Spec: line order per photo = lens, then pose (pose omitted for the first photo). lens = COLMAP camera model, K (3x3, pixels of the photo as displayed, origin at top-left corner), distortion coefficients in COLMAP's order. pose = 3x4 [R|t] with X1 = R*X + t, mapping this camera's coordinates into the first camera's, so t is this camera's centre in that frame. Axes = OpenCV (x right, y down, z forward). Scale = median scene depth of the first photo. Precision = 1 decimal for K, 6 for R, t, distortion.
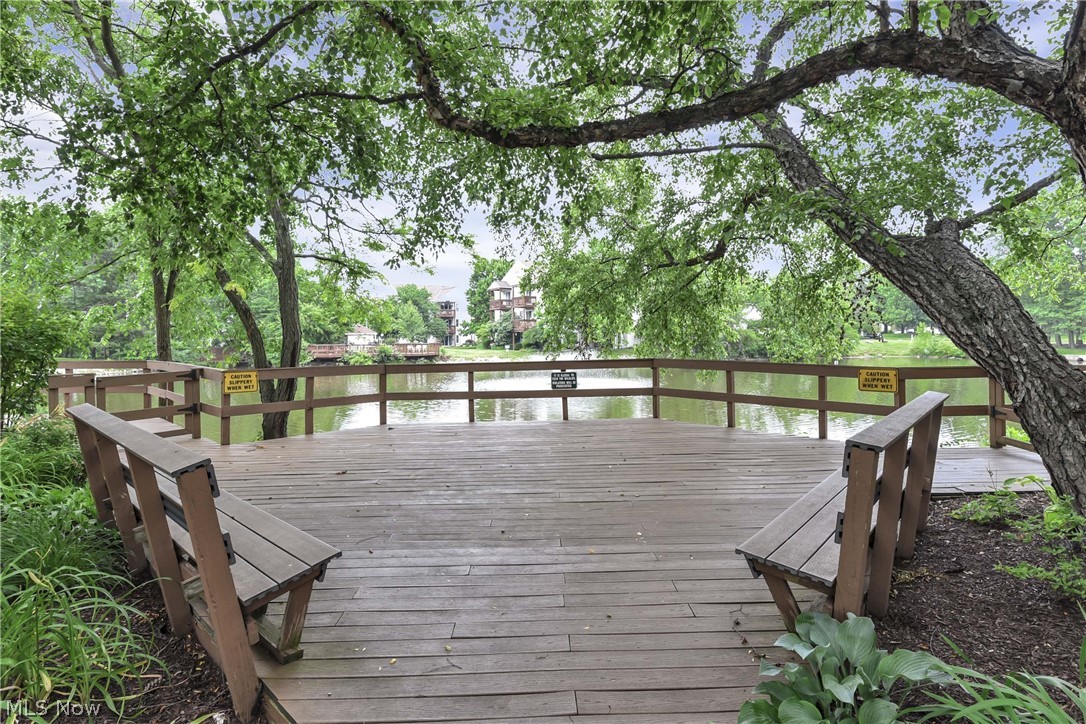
lens RADIAL K [[521.2, 0, 543.0], [0, 521.2, 362.0], [0, 0, 1]] dist [-0.000007, -0.000004]
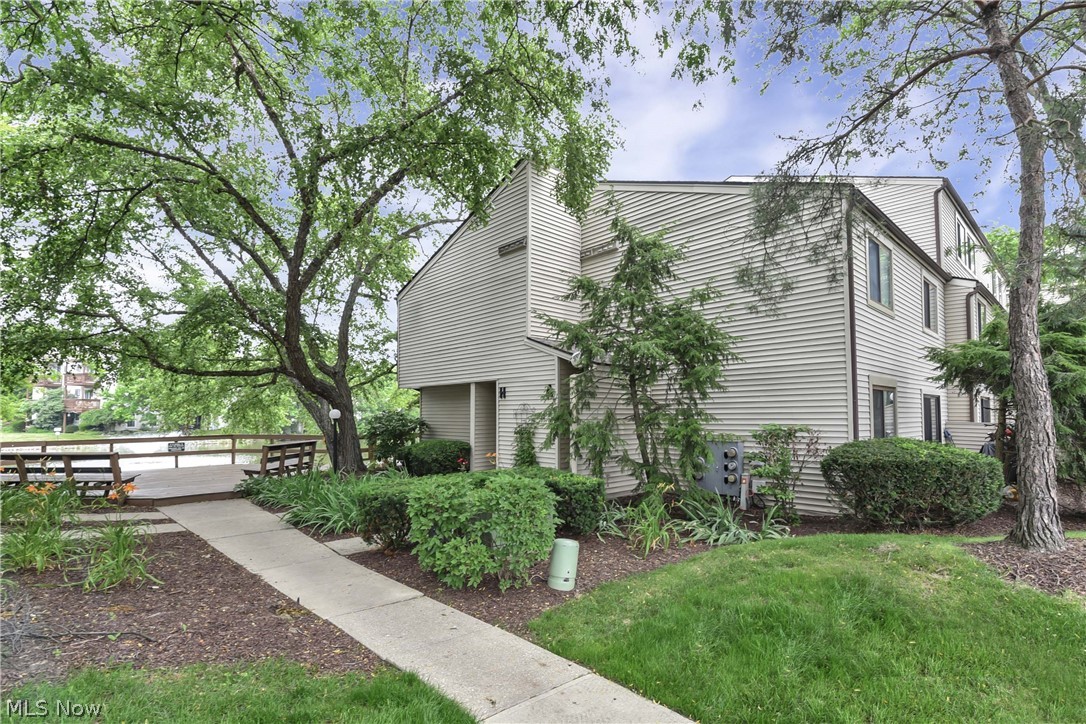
lens RADIAL K [[485.5, 0, 542.3], [0, 485.5, 390.0], [0, 0, 1]] dist [0.000456, 0.000085]
pose [[0.730997, 0.054750, 0.680180, -0.151126], [0.020155, 0.994609, -0.101721, 0.028131], [-0.682083, 0.088067, 0.725953, -0.898867]]
